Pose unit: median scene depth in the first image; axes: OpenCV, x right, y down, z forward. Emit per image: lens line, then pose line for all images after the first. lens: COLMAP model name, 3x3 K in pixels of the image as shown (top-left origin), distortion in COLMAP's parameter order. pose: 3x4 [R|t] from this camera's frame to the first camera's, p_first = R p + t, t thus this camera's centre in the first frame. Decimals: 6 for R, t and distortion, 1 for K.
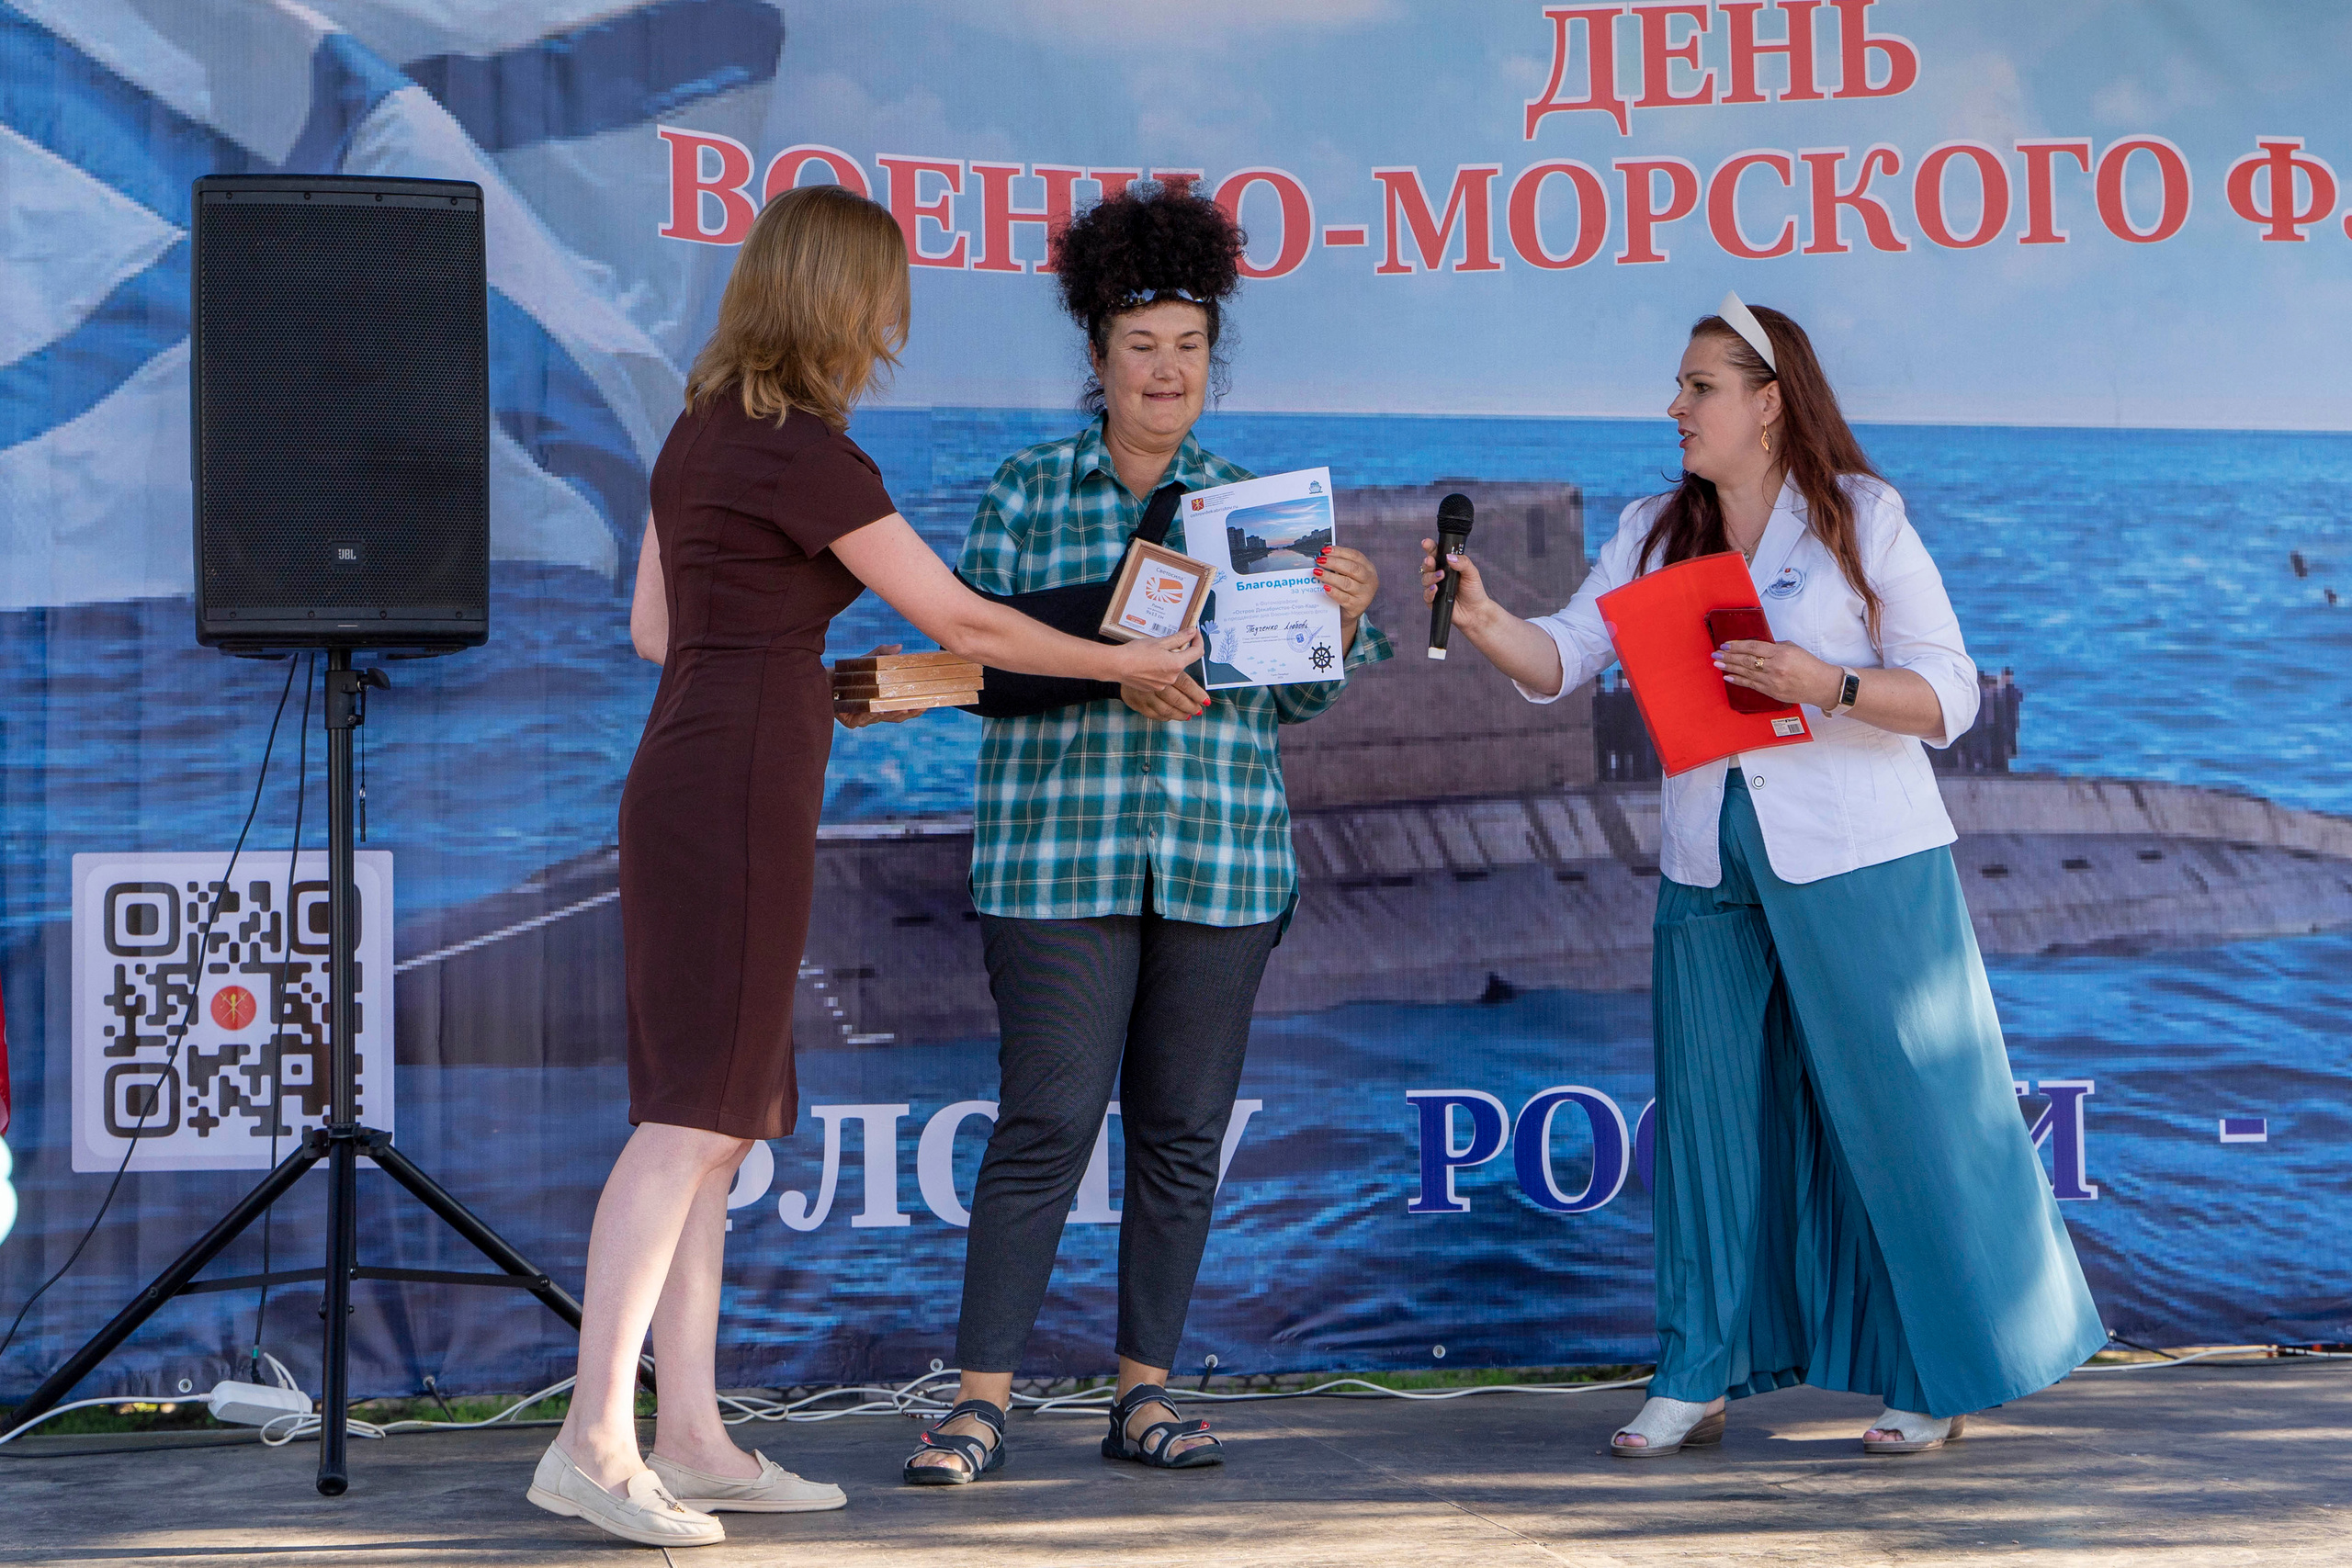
lens RADIAL K [[3680.6, 0, 1038.1], [0, 3680.6, 789.6], [0, 0, 1]] dist [-0.011961, 0.000000]
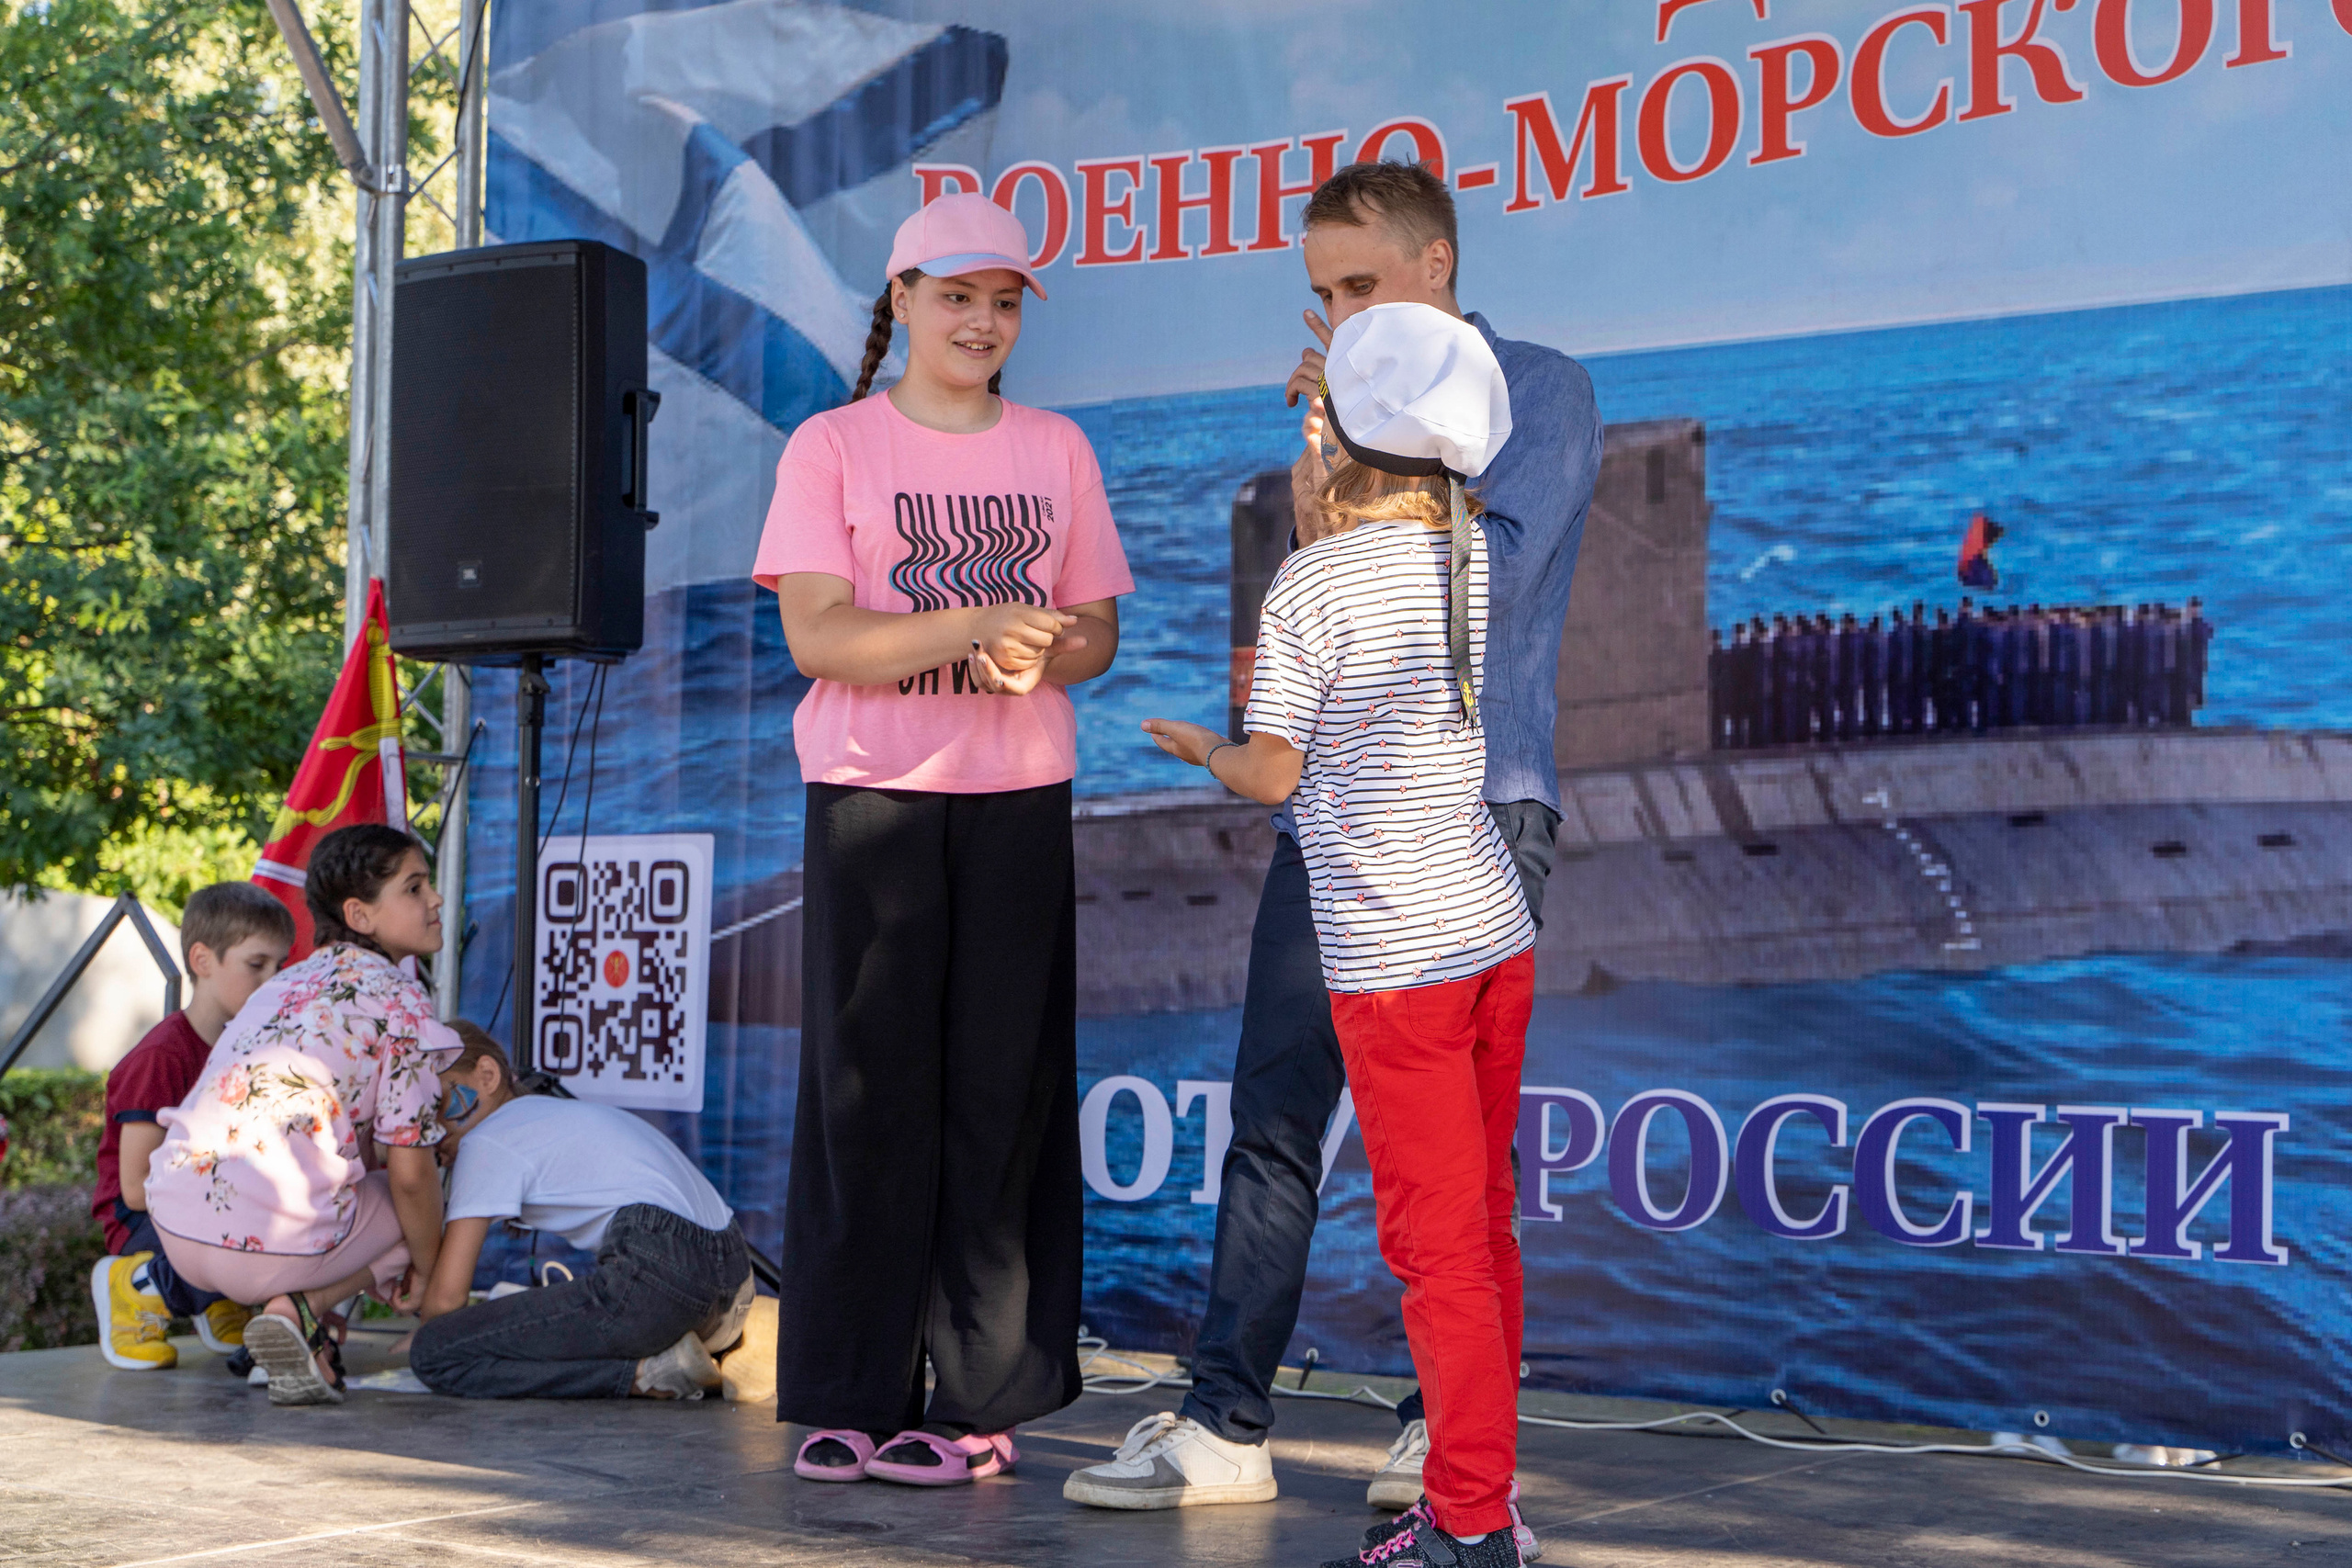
lens RADIAL K [[3429.8, 0, 1128.2], [0, 3429.8, 817.3], [0, 0, 1]] dist [0.000668, 0.000000]
pose [[0.732962, -0.010336, -0.680191, 0.614441], [0.006898, 0.999946, -0.007762, 0.019697], [0.680235, 0.000997, 0.732994, 0.295909]]
